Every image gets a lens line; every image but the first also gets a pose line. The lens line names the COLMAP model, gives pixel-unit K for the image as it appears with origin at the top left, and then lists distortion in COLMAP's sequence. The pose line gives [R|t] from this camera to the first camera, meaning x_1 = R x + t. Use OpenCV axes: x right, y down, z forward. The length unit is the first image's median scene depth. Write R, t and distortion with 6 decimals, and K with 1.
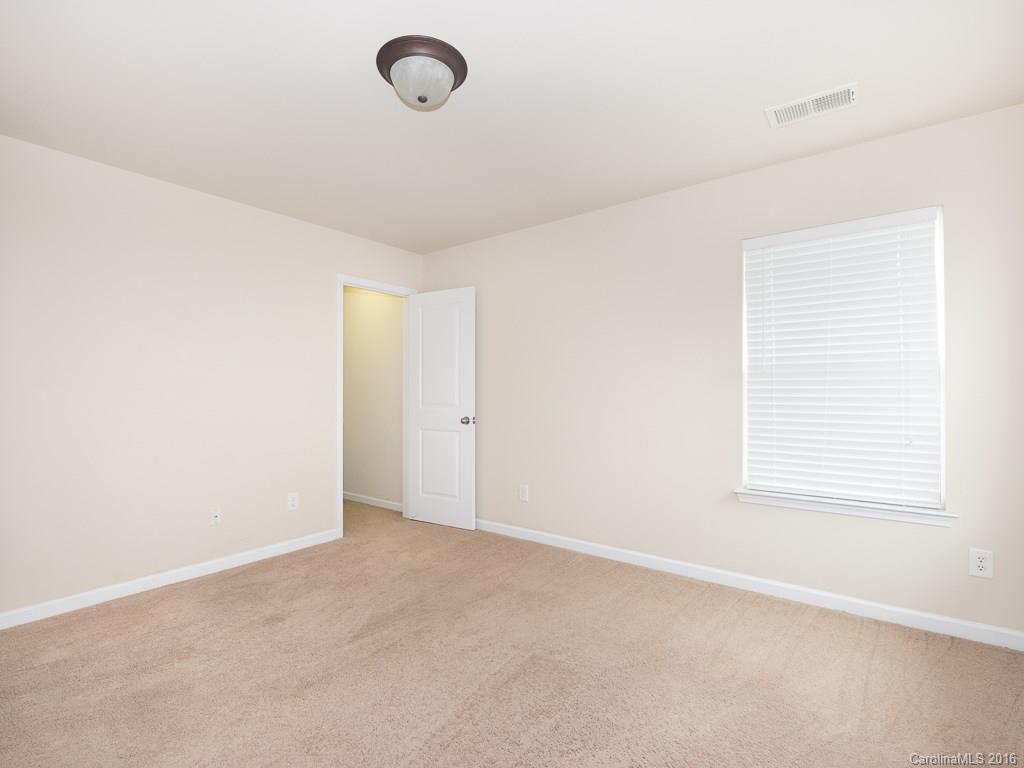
lens RADIAL K [[489.7, 0, 505.5], [0, 489.7, 384.3], [0, 0, 1]] dist [-0.001090, -0.000073]
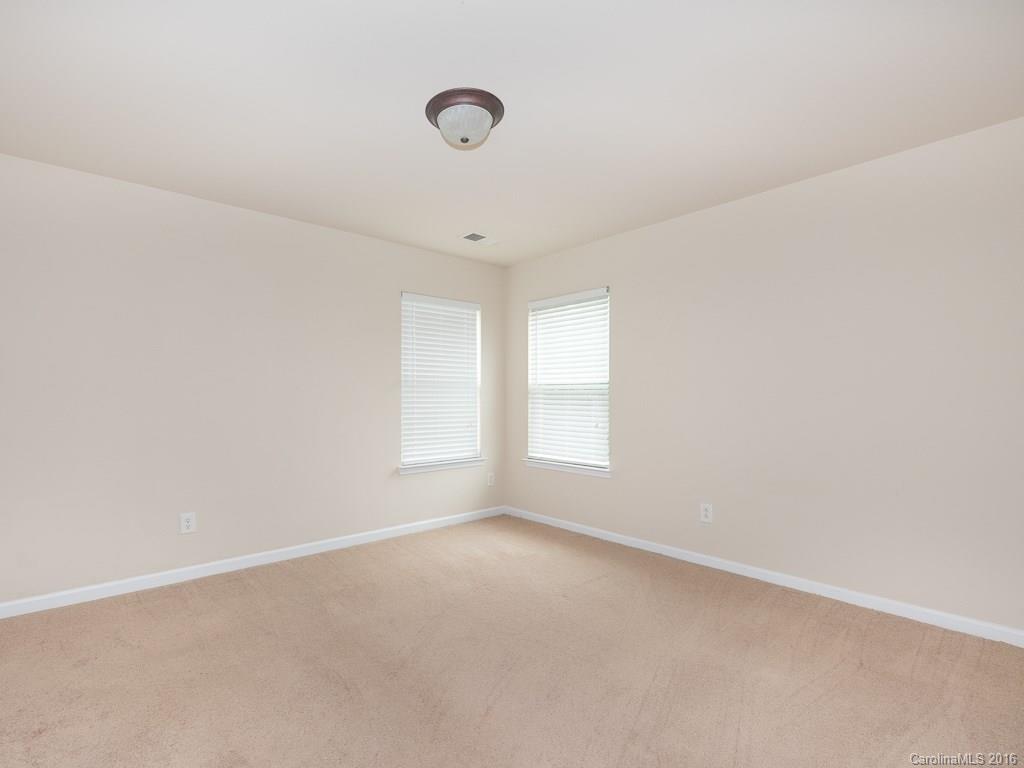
lens RADIAL K [[489.7, 0, 505.5], [0, 489.7, 384.3], [0, 0, 1]] dist [-0.001090, -0.000073]
pose [[0.141320, 0.034124, 0.989376, -1.072534], [-0.026640, 0.999175, -0.030656, 0.017477], [-0.989606, -0.022024, 0.142112, 0.612161]]
